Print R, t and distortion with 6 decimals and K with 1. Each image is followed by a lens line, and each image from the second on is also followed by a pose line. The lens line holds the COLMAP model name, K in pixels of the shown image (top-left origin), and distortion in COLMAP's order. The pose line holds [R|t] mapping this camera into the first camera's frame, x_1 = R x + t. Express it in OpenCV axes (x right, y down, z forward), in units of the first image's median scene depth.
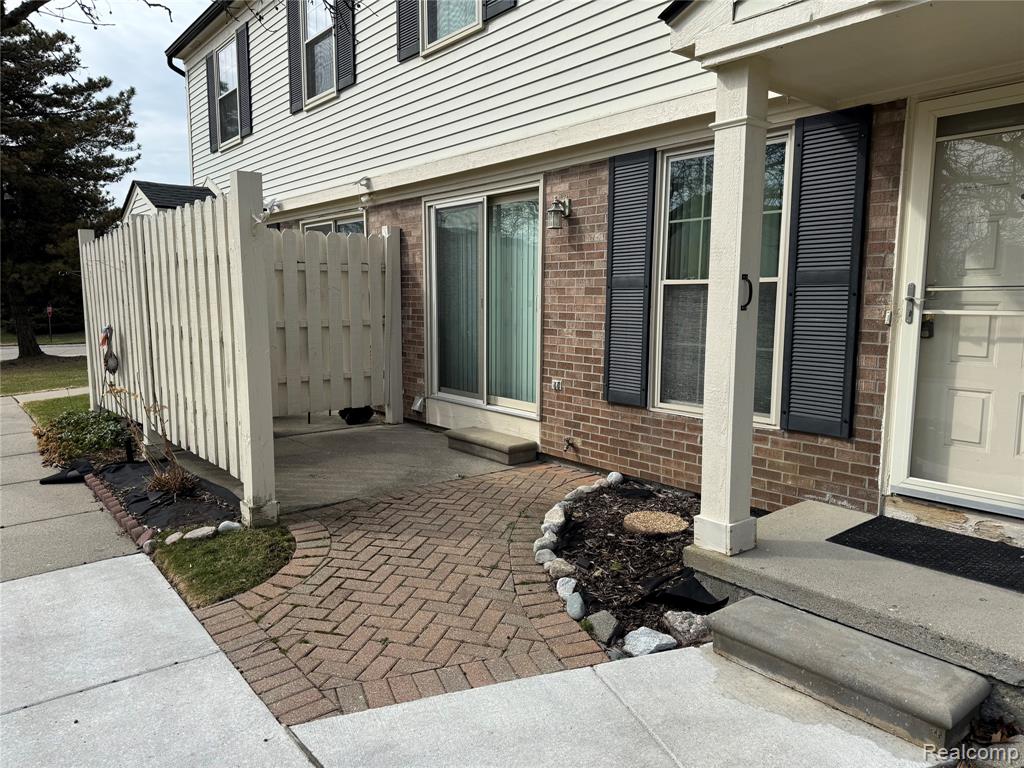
lens RADIAL K [[724.8, 0, 503.1], [0, 724.8, 386.0], [0, 0, 1]] dist [0.092582, -0.081451]
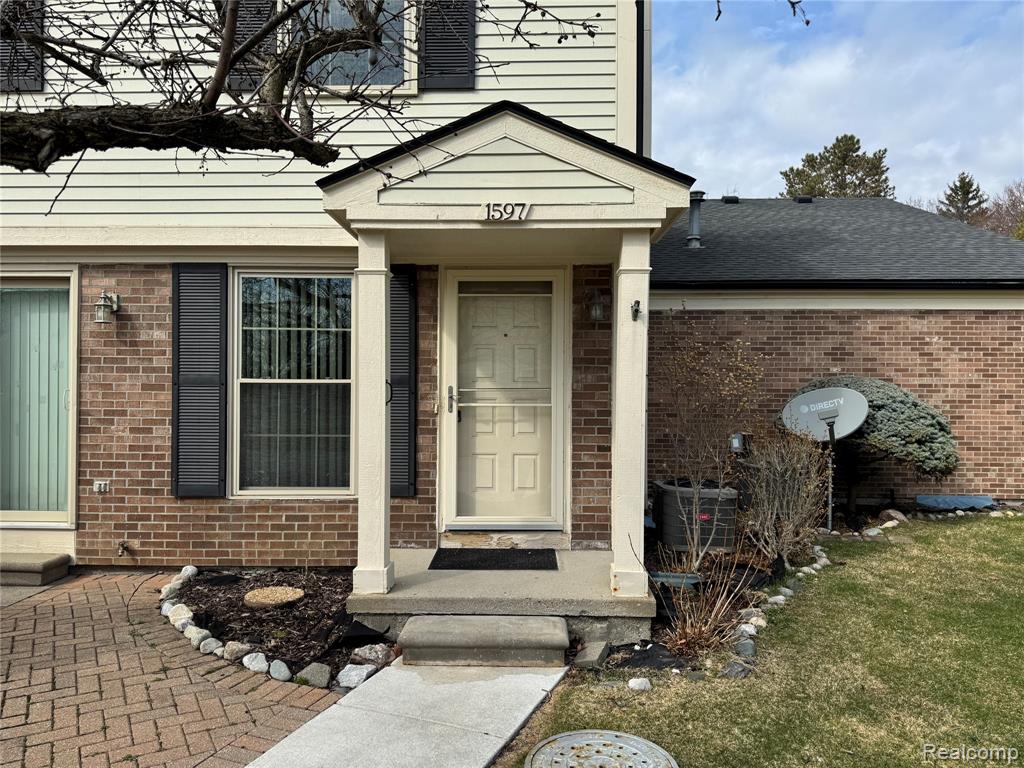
lens RADIAL K [[724.8, 0, 511.6], [0, 724.8, 379.2], [0, 0, 1]] dist [0.092582, -0.081451]
pose [[0.648934, 0.012912, 0.760735, -0.448858], [0.090784, 0.991399, -0.094270, -0.001339], [-0.755409, 0.130238, 0.642180, -0.039531]]
